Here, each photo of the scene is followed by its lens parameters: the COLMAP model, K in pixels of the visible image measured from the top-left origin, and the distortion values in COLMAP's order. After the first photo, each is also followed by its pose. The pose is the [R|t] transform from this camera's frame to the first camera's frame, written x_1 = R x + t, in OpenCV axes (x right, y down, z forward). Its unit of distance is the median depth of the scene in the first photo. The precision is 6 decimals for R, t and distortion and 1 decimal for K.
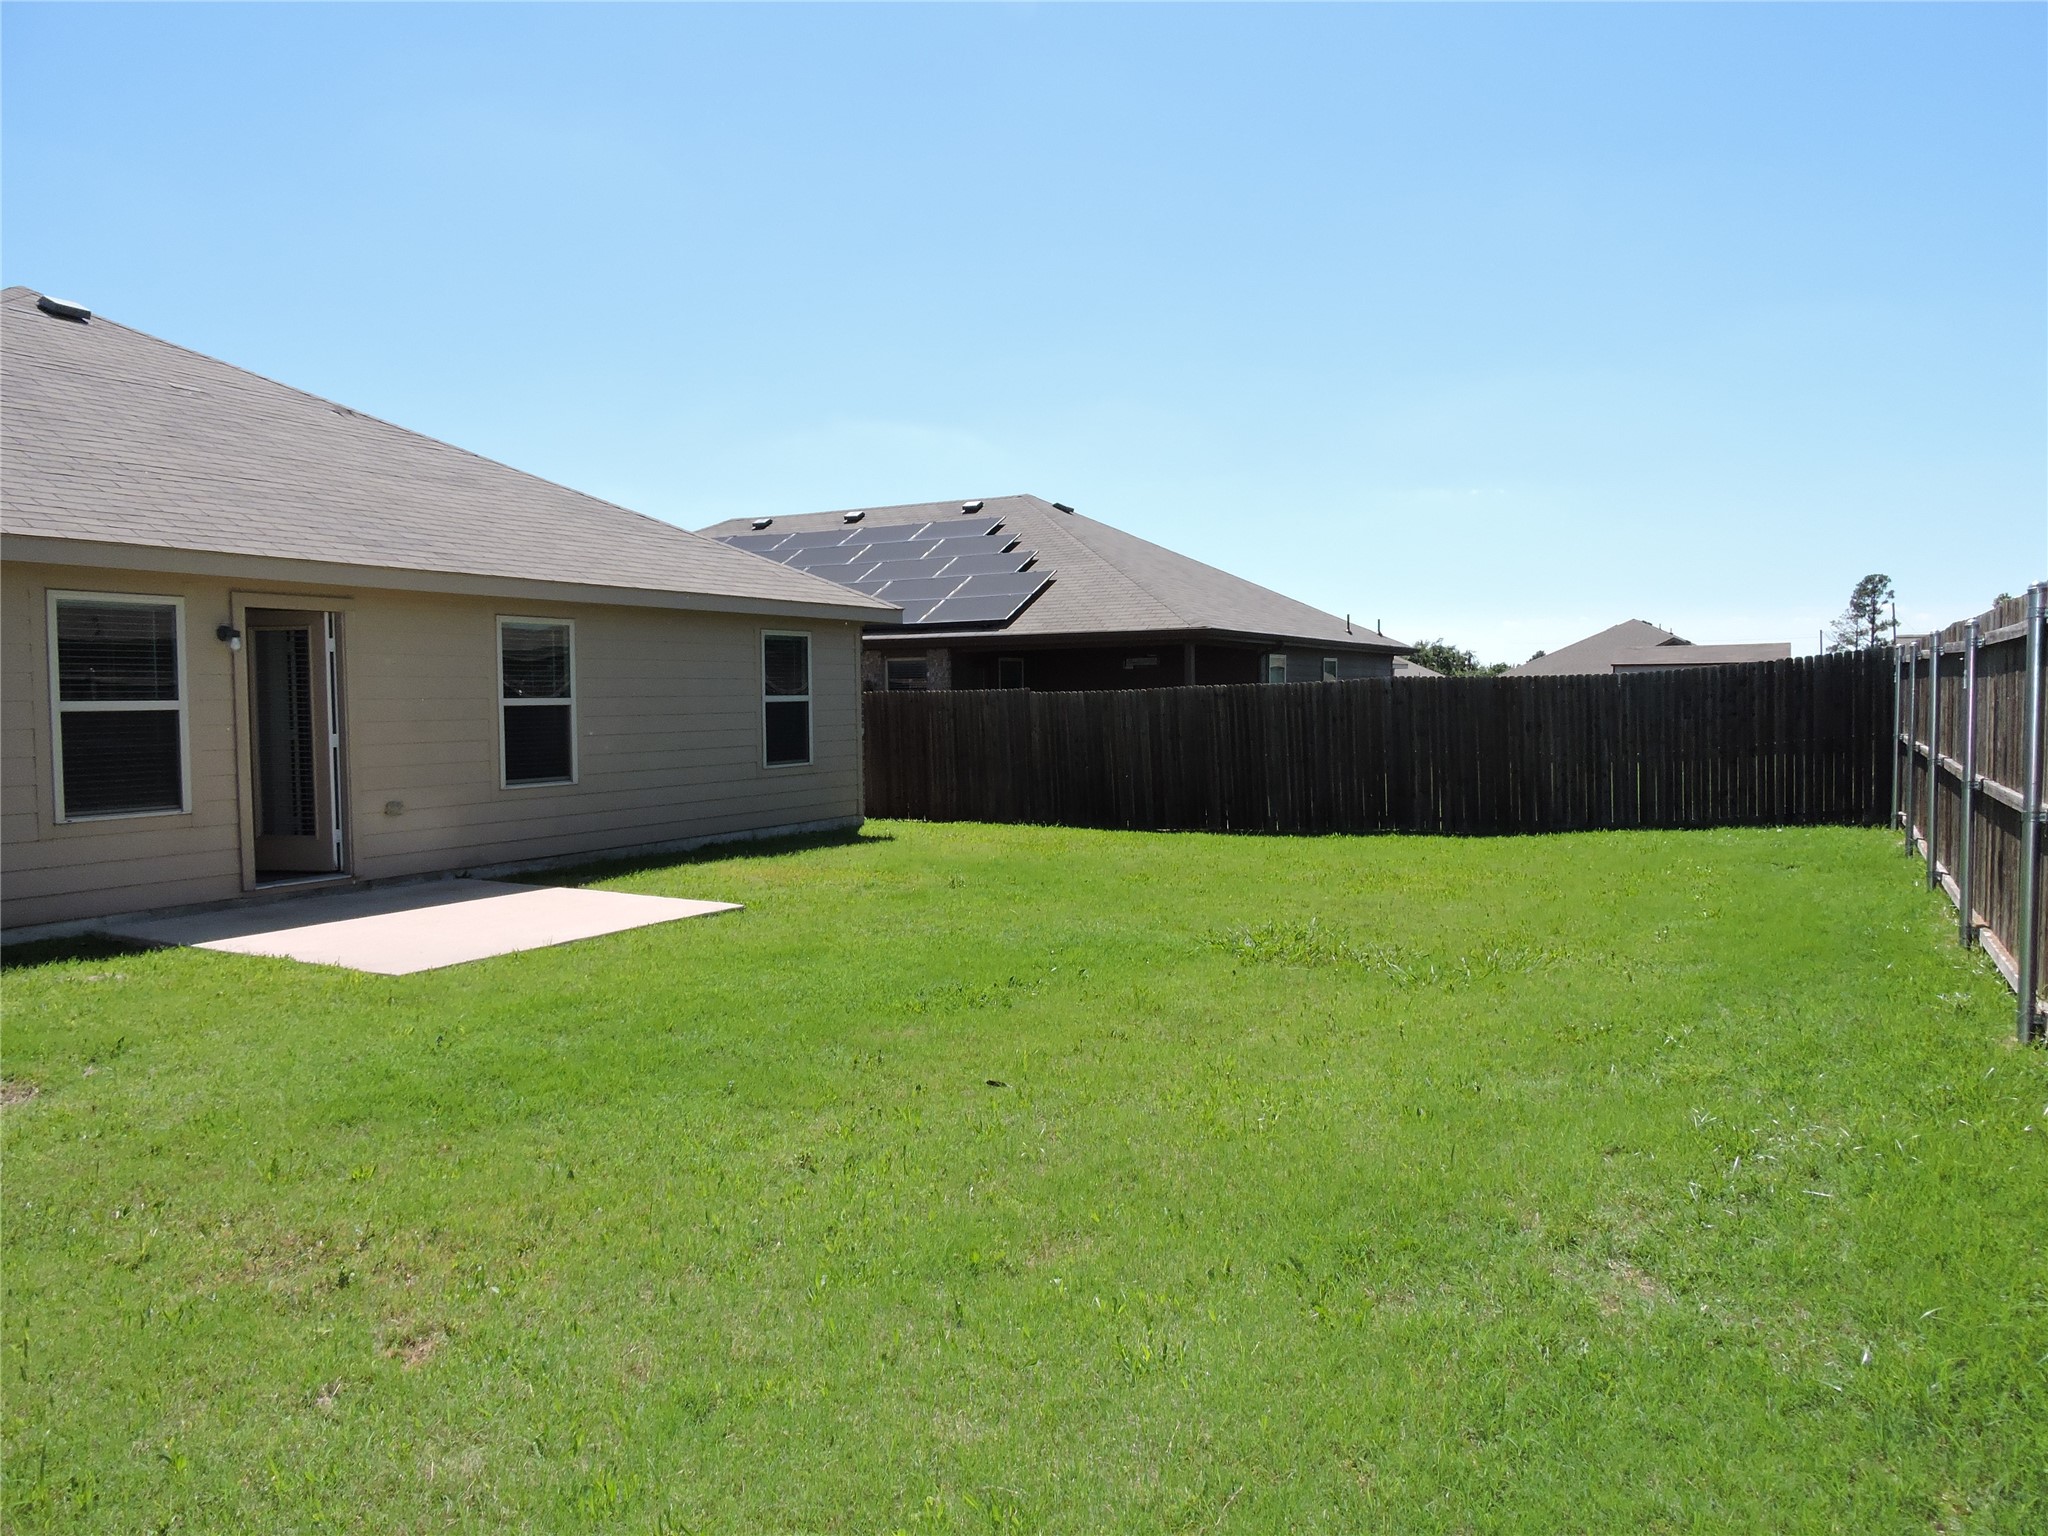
lens RADIAL K [[1455.5, 0, 1027.3], [0, 1455.5, 775.0], [0, 0, 1]] dist [-0.003387, -0.001703]
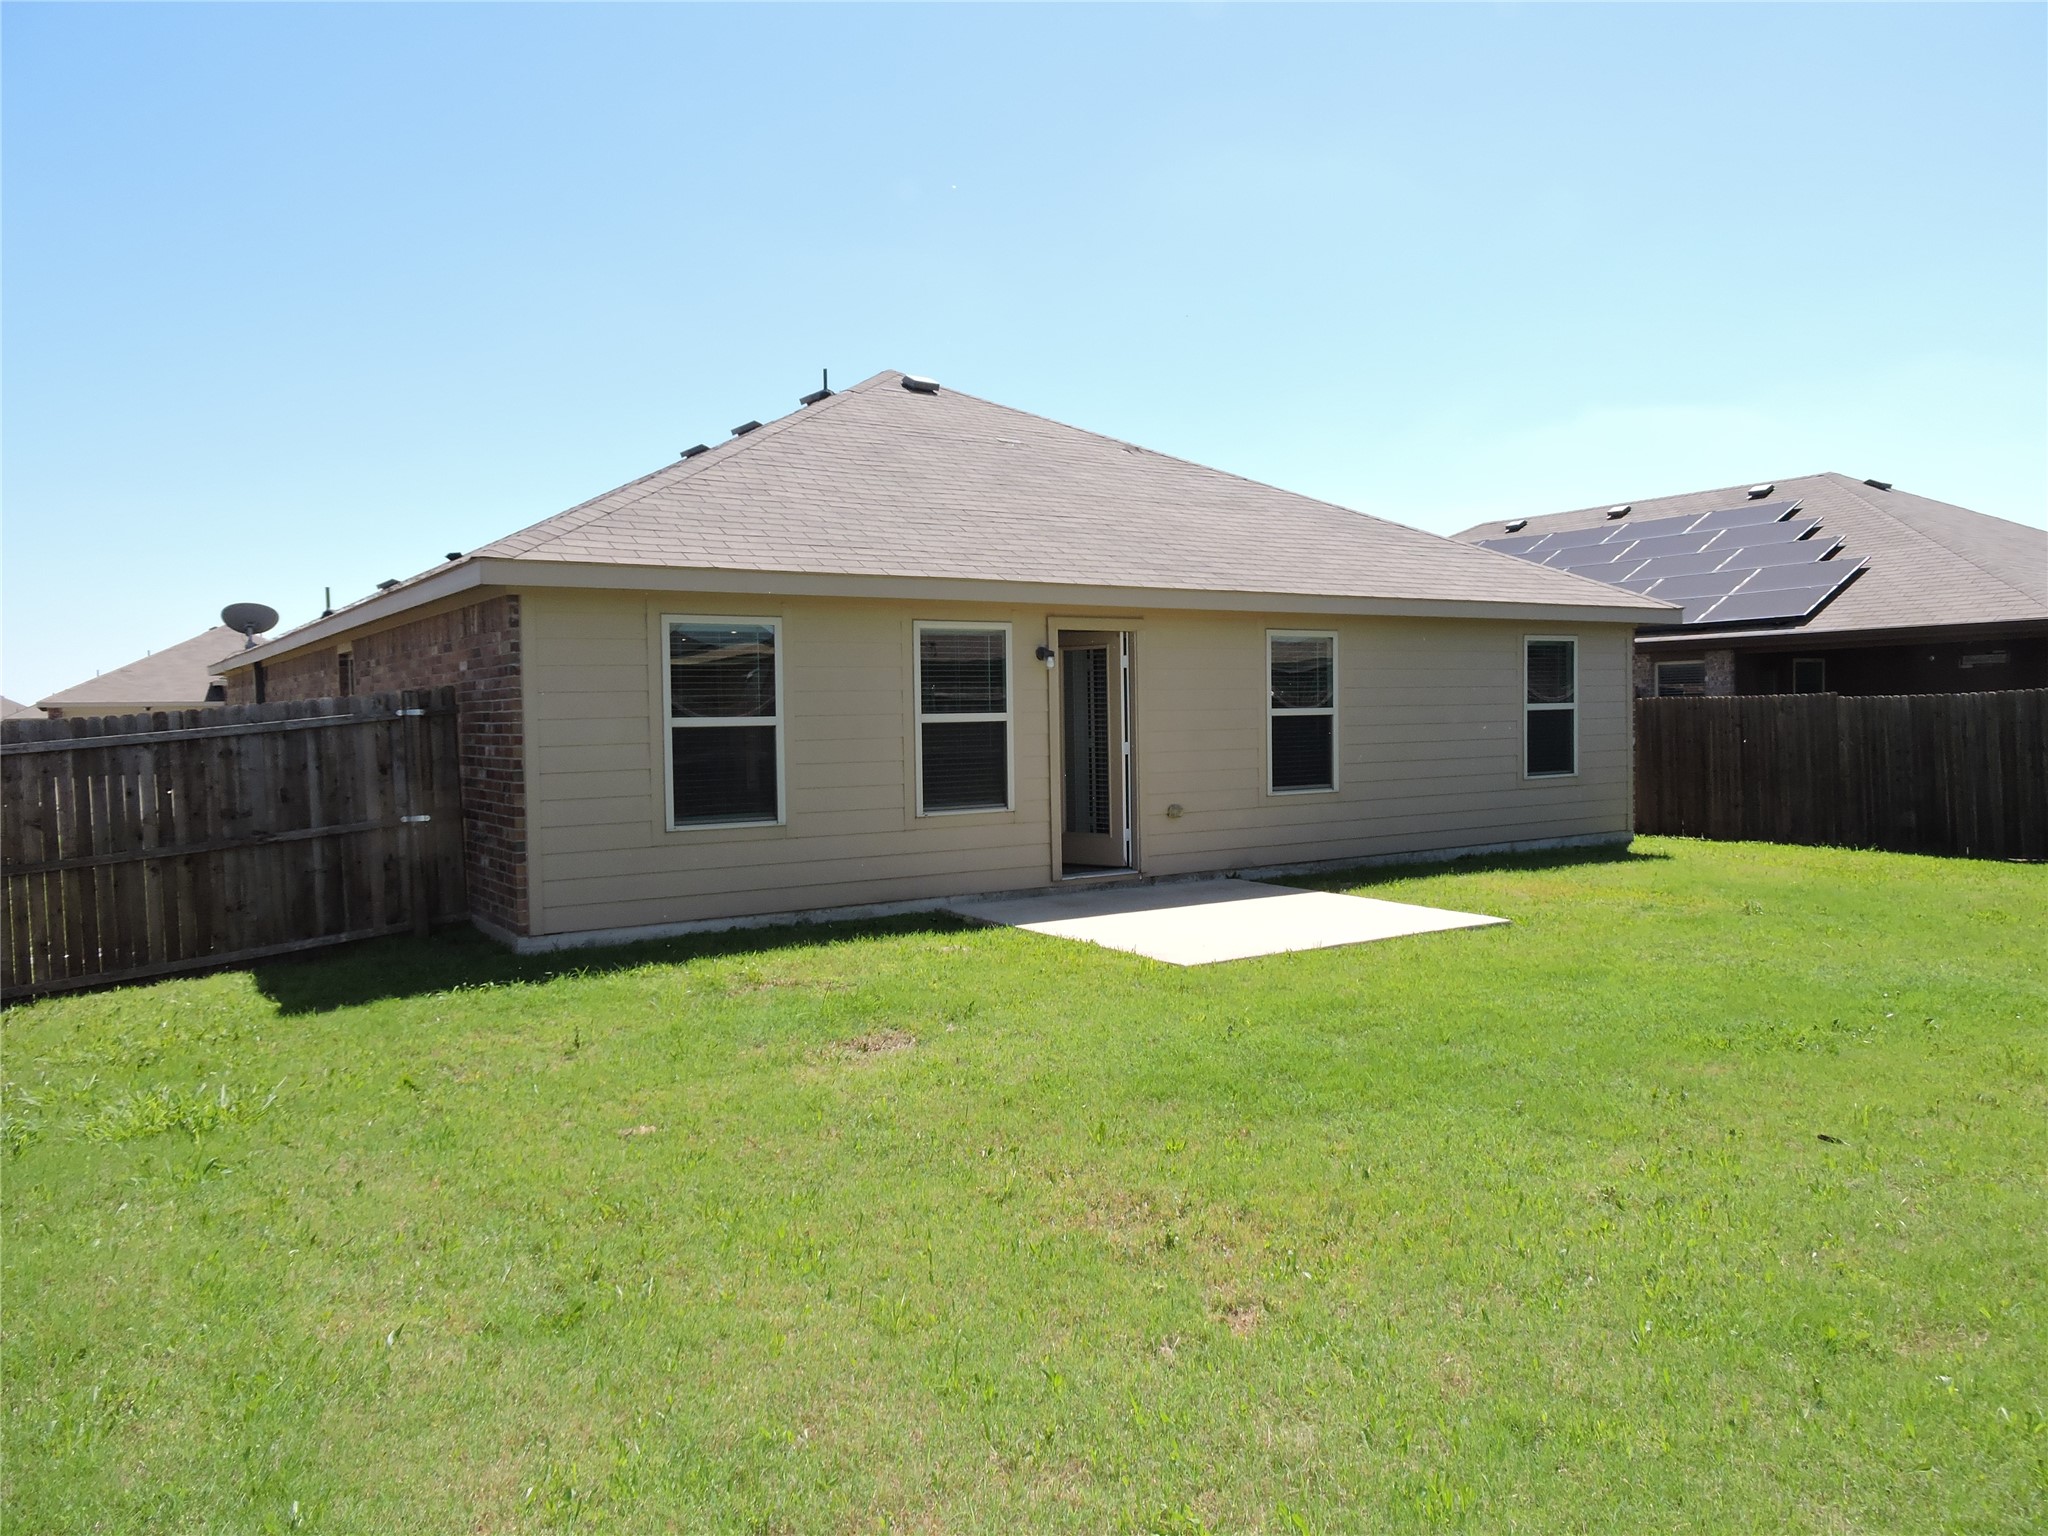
lens RADIAL K [[1455.5, 0, 1027.3], [0, 1455.5, 775.0], [0, 0, 1]] dist [-0.003387, -0.001703]
pose [[0.880979, 0.013356, -0.472967, -0.024132], [-0.016266, 0.999866, -0.002063, 0.000135], [0.472876, 0.009511, 0.881078, -0.008376]]
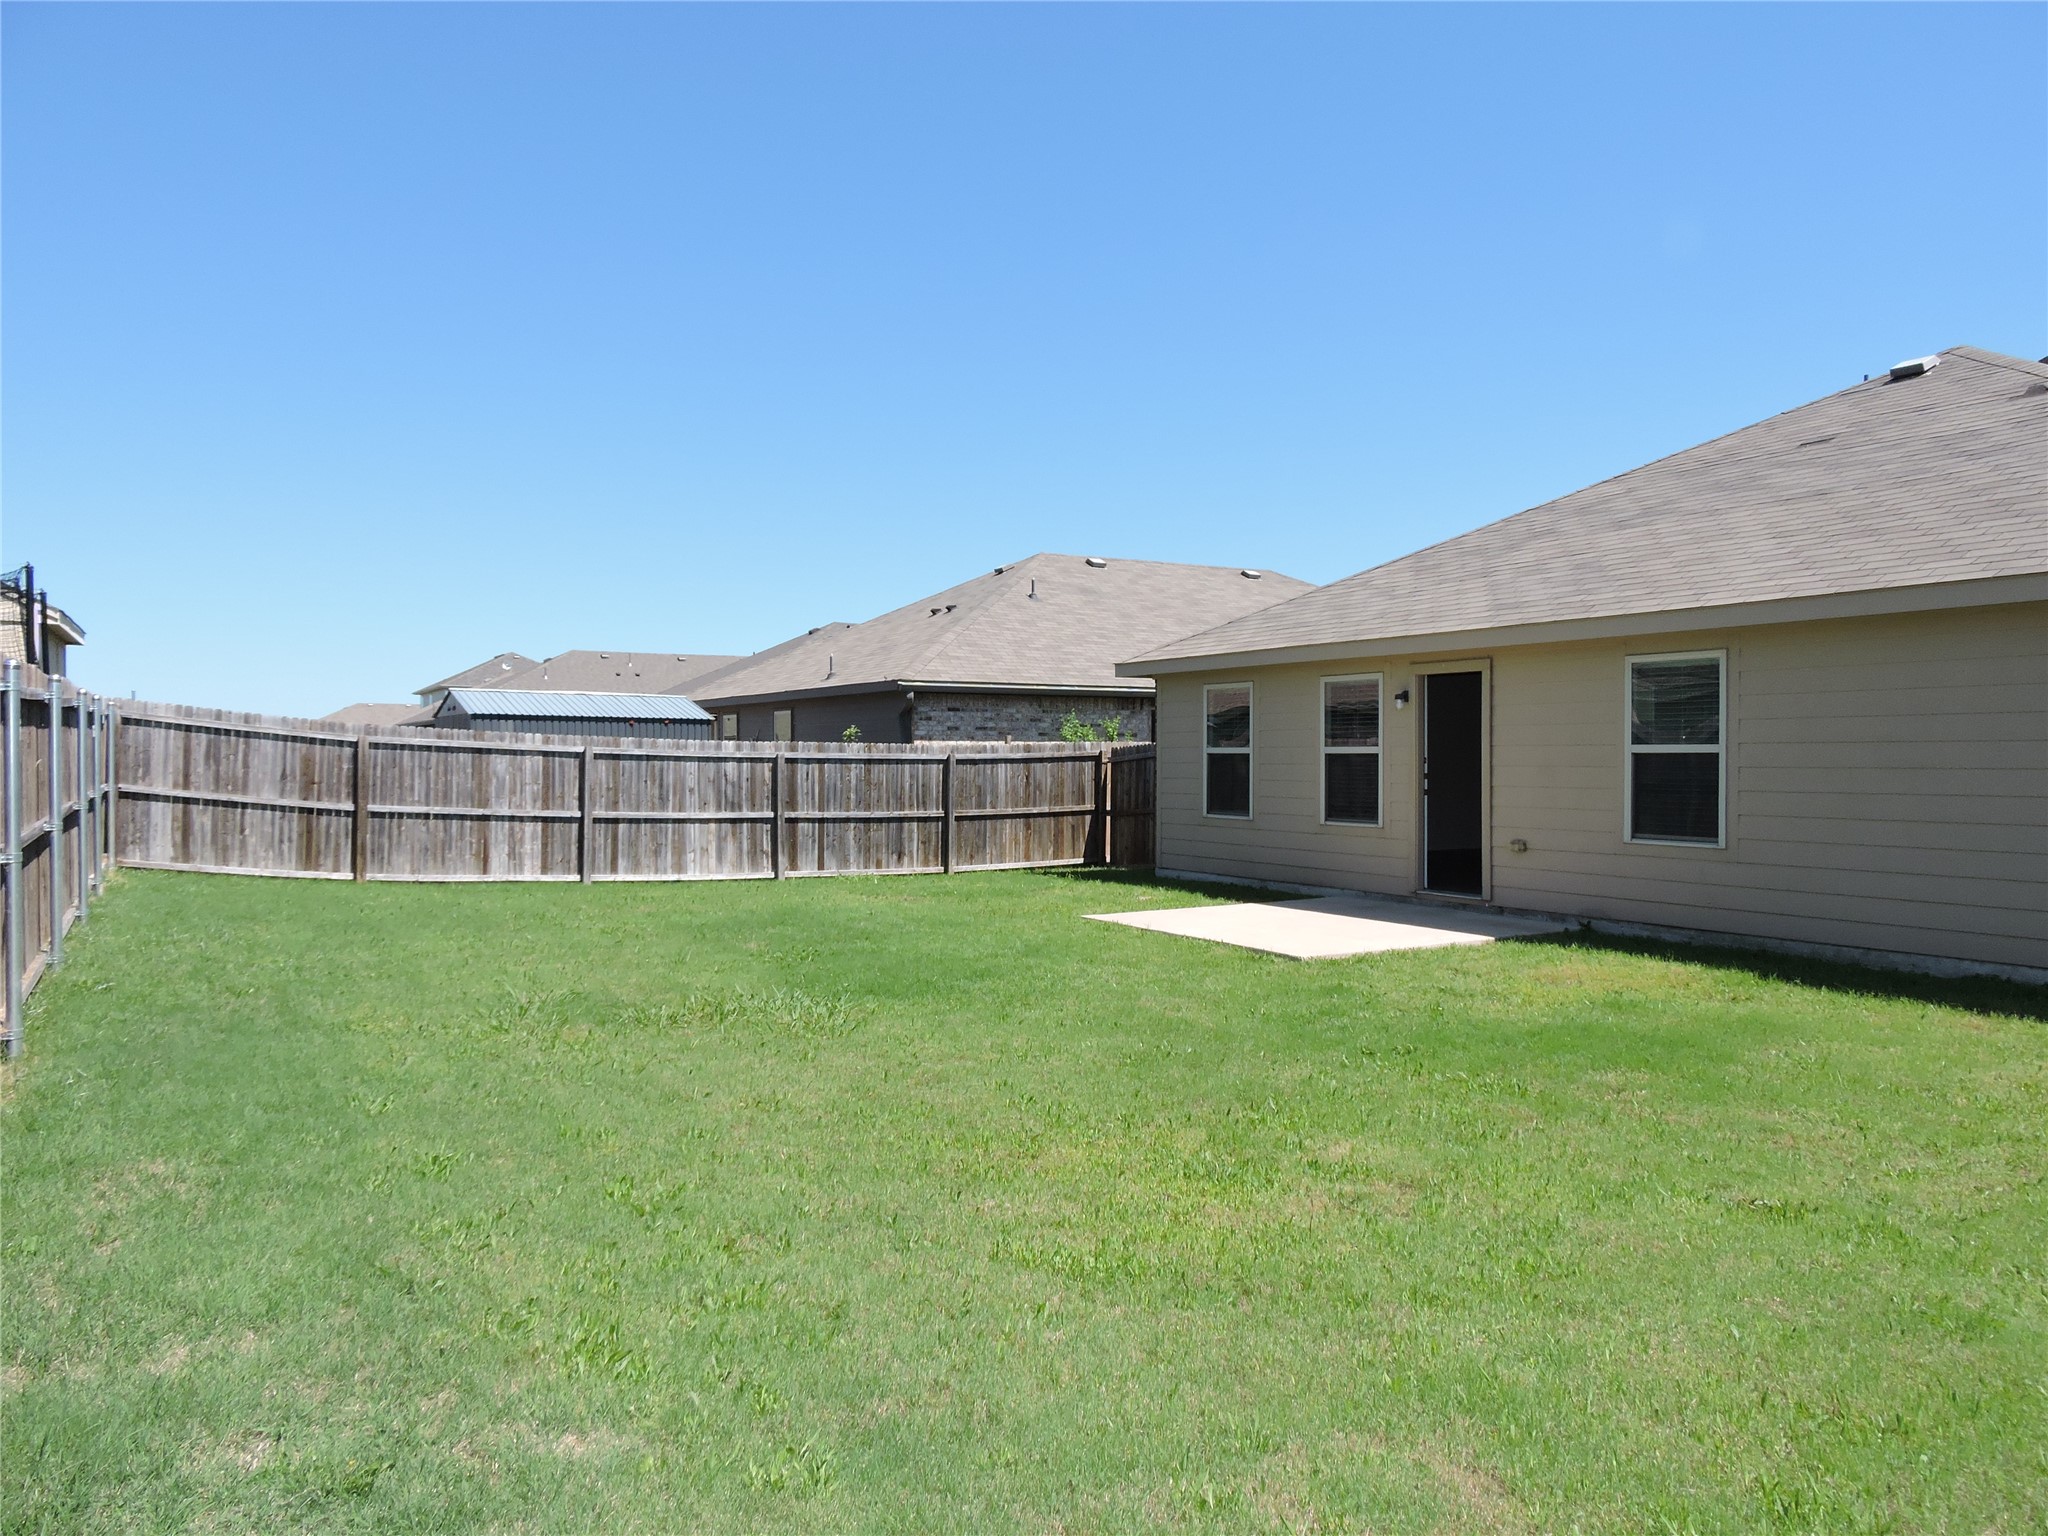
lens RADIAL K [[1455.5, 0, 1027.3], [0, 1455.5, 775.0], [0, 0, 1]] dist [-0.003387, -0.001703]
pose [[-0.509746, 0.025836, -0.859937, 0.828460], [-0.035980, 0.998034, 0.051313, -0.087302], [0.859572, 0.057097, -0.507814, 1.481134]]
